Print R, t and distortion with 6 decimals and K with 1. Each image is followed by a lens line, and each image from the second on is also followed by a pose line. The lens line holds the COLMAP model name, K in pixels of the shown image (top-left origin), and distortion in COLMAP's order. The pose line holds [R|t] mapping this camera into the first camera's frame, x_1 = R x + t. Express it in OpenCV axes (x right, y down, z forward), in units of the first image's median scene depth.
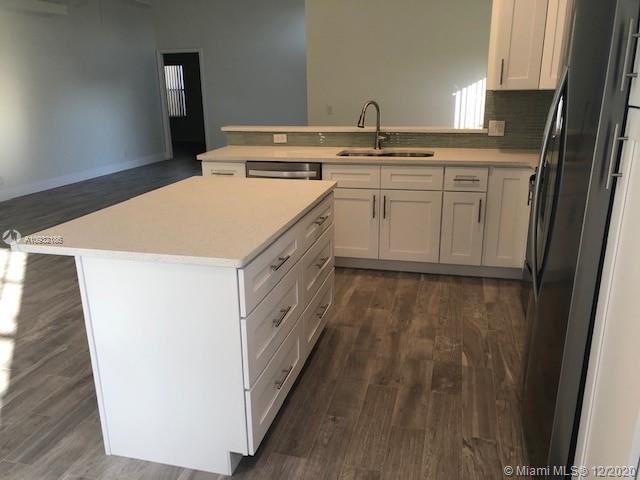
lens RADIAL K [[543.4, 0, 319.9], [0, 543.4, 250.1], [0, 0, 1]] dist [0.017035, -0.005003]
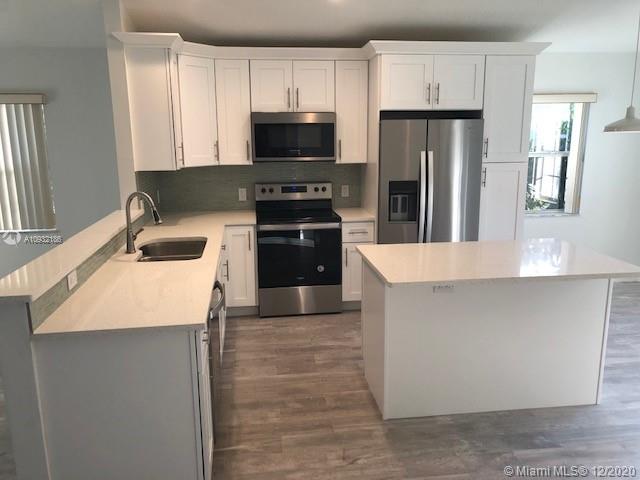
lens RADIAL K [[543.4, 0, 319.9], [0, 543.4, 250.1], [0, 0, 1]] dist [0.017035, -0.005003]
pose [[-0.387728, -0.180284, 0.903972, -0.868438], [0.299216, 0.902965, 0.308422, -0.435843], [-0.871858, 0.390066, -0.296161, 1.240277]]
